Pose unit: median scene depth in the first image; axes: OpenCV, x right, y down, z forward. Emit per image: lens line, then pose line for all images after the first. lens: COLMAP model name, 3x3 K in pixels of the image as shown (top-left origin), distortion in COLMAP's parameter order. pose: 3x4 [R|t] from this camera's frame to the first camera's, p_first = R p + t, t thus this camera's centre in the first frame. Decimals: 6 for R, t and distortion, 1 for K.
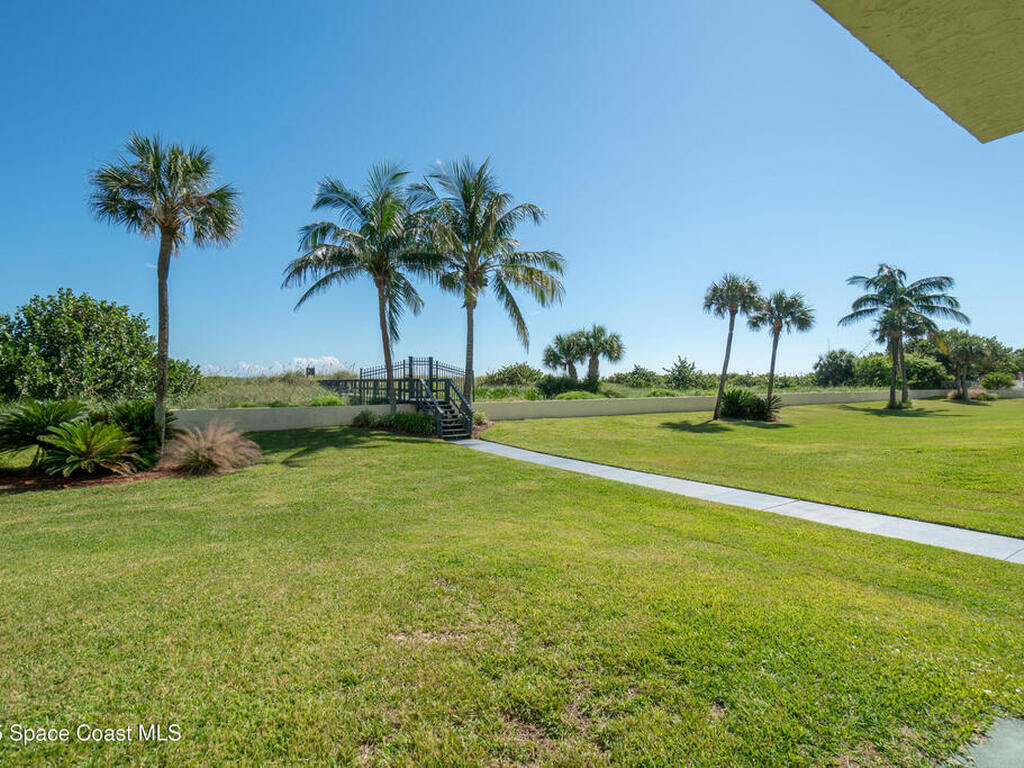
lens RADIAL K [[499.1, 0, 511.6], [0, 499.1, 382.8], [0, 0, 1]] dist [-0.007769, -0.001040]
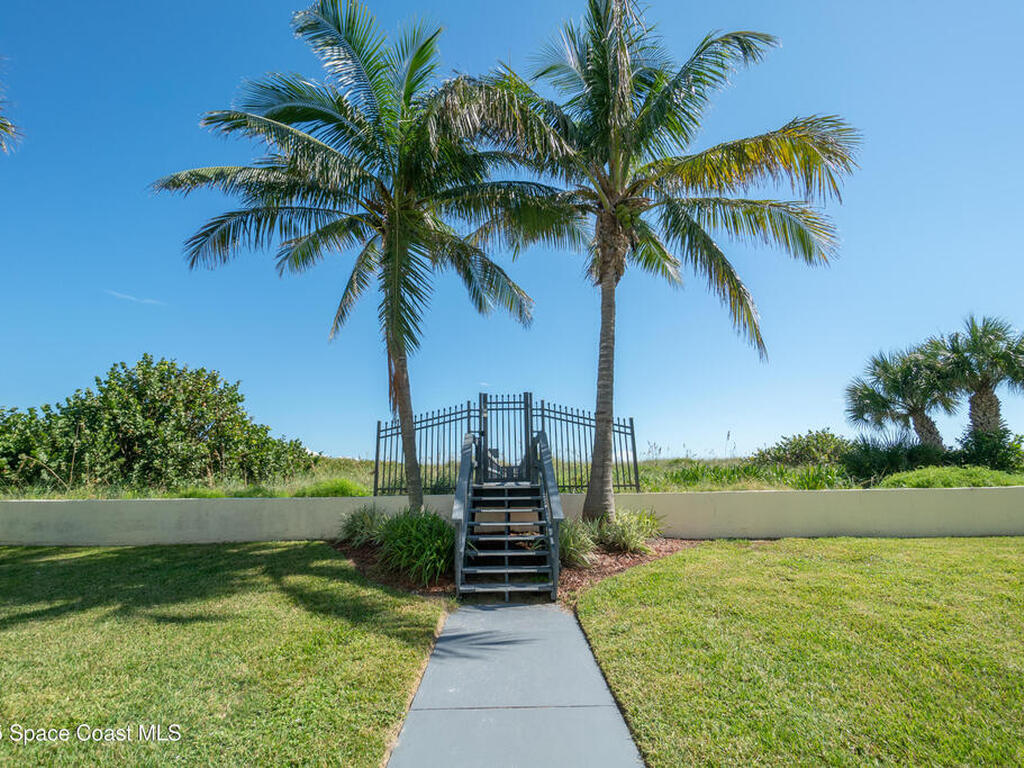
lens RADIAL K [[499.1, 0, 509.6], [0, 499.1, 384.7], [0, 0, 1]] dist [-0.007769, -0.001040]
pose [[0.836508, -0.114368, -0.535886, 0.059556], [0.012489, 0.981701, -0.190017, 0.023542], [0.547812, 0.152258, 0.822630, 0.481232]]
